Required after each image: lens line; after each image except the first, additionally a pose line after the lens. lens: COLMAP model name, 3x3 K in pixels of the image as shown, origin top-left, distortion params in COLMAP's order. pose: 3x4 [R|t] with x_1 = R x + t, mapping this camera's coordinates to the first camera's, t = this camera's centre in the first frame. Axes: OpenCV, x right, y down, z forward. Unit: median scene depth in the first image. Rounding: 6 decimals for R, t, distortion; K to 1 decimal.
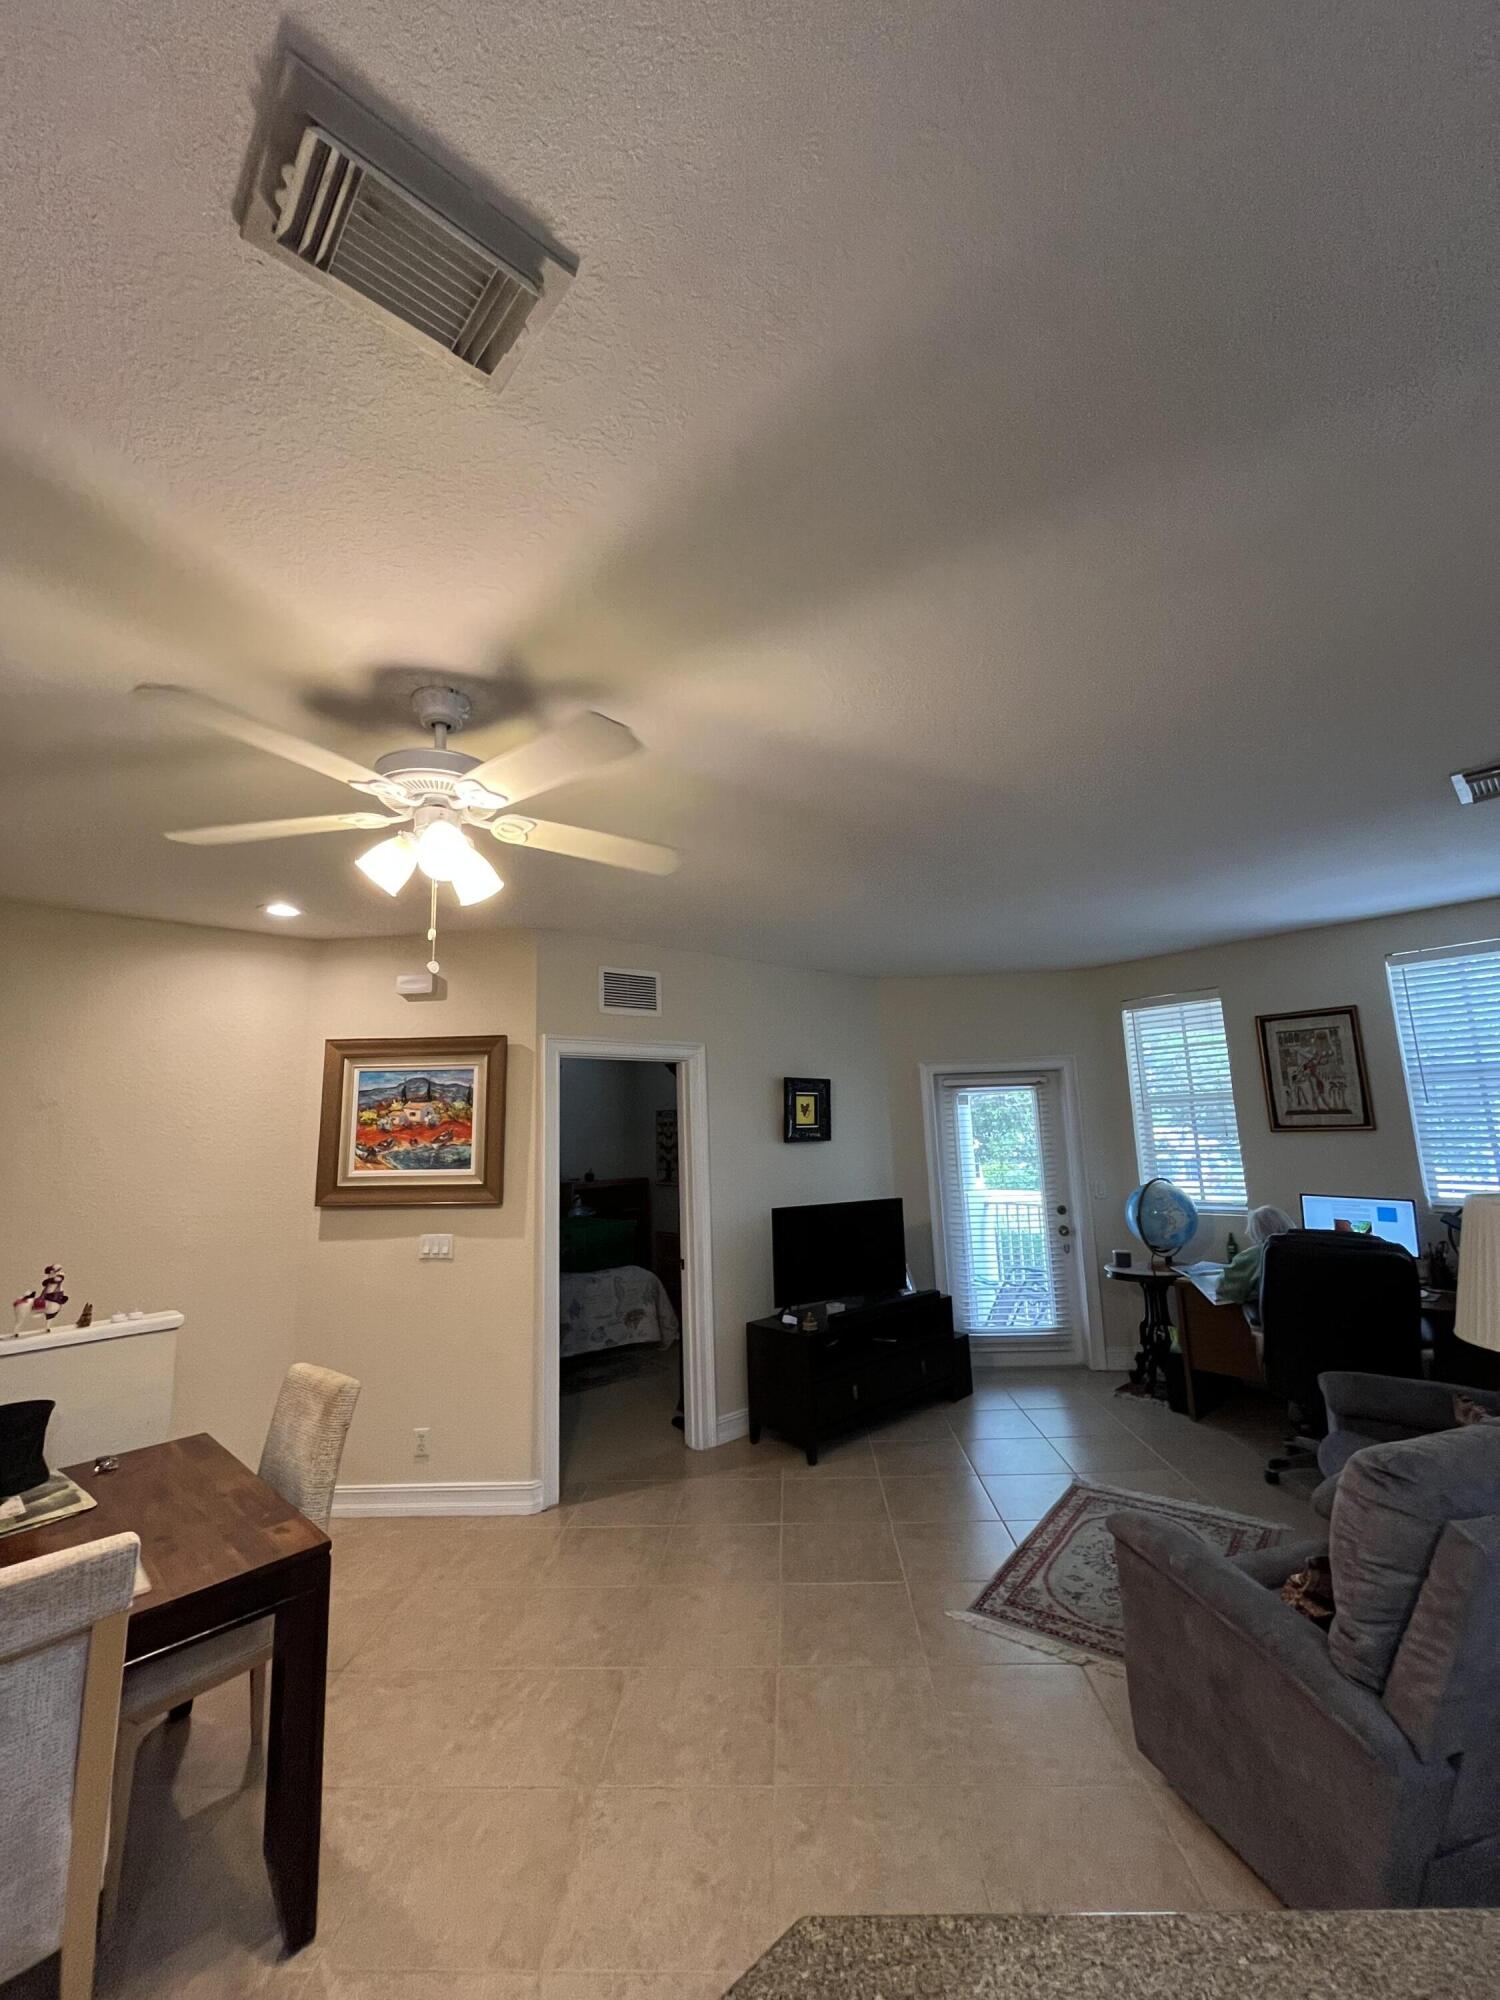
lens RADIAL K [[806.8, 0, 749.3], [0, 806.8, 996.1], [0, 0, 1]] dist [-0.001596, -0.000463]
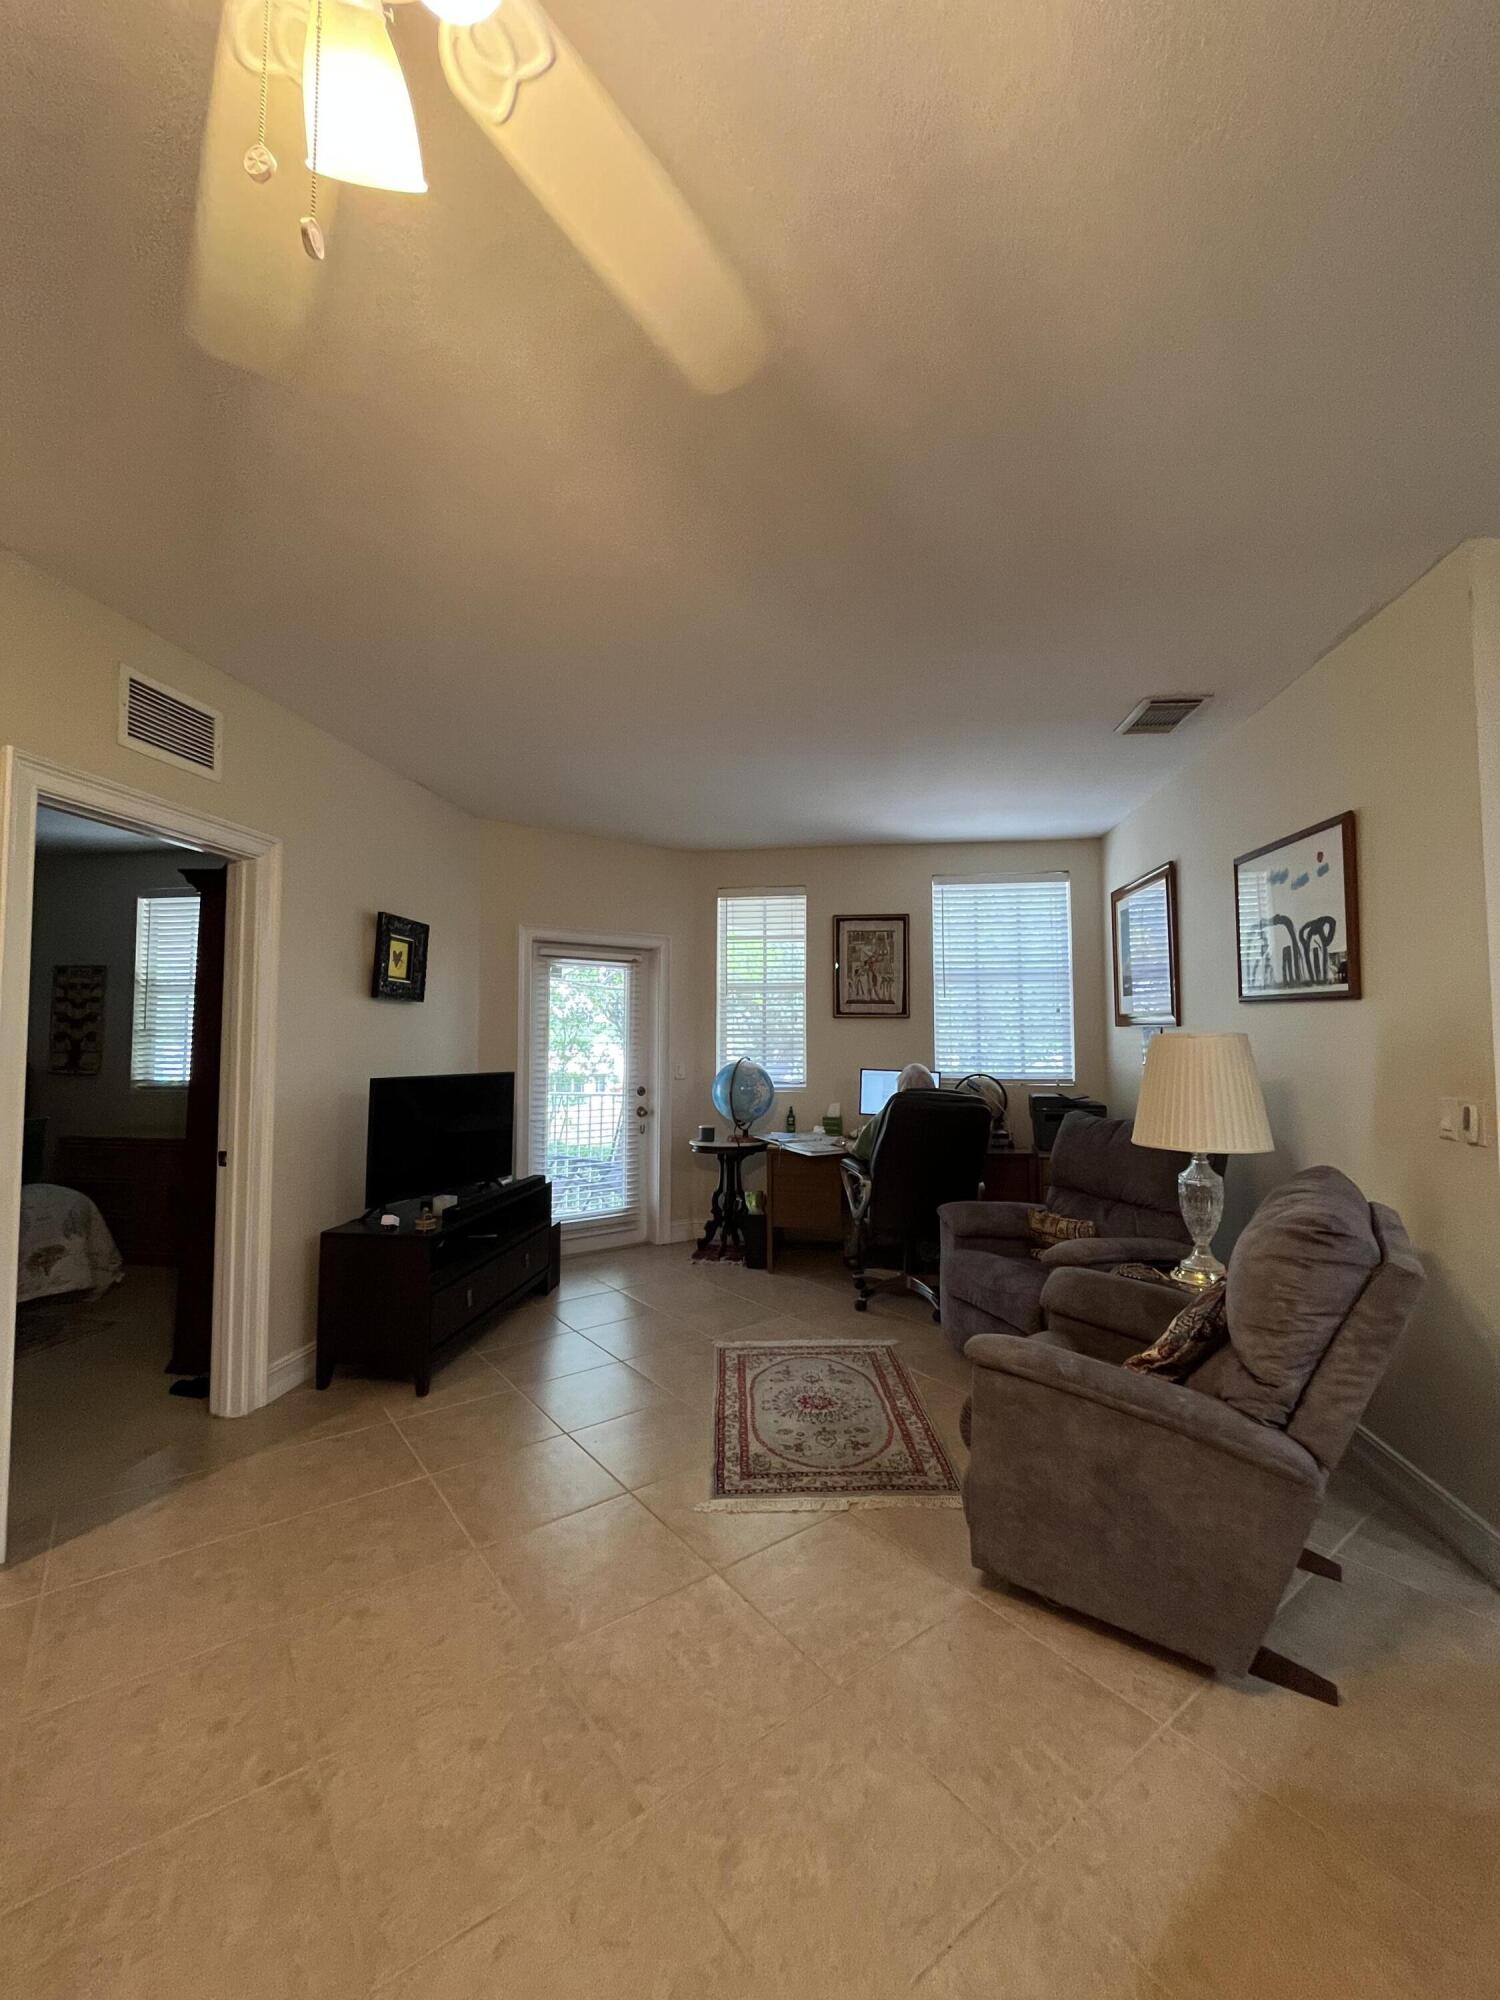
lens RADIAL K [[806.8, 0, 749.3], [0, 806.8, 996.1], [0, 0, 1]] dist [-0.001596, -0.000463]
pose [[0.770146, 0.070589, 0.633950, -0.169792], [-0.133514, 0.989682, 0.051999, 0.099111], [-0.623738, -0.124689, 0.771624, 0.212442]]
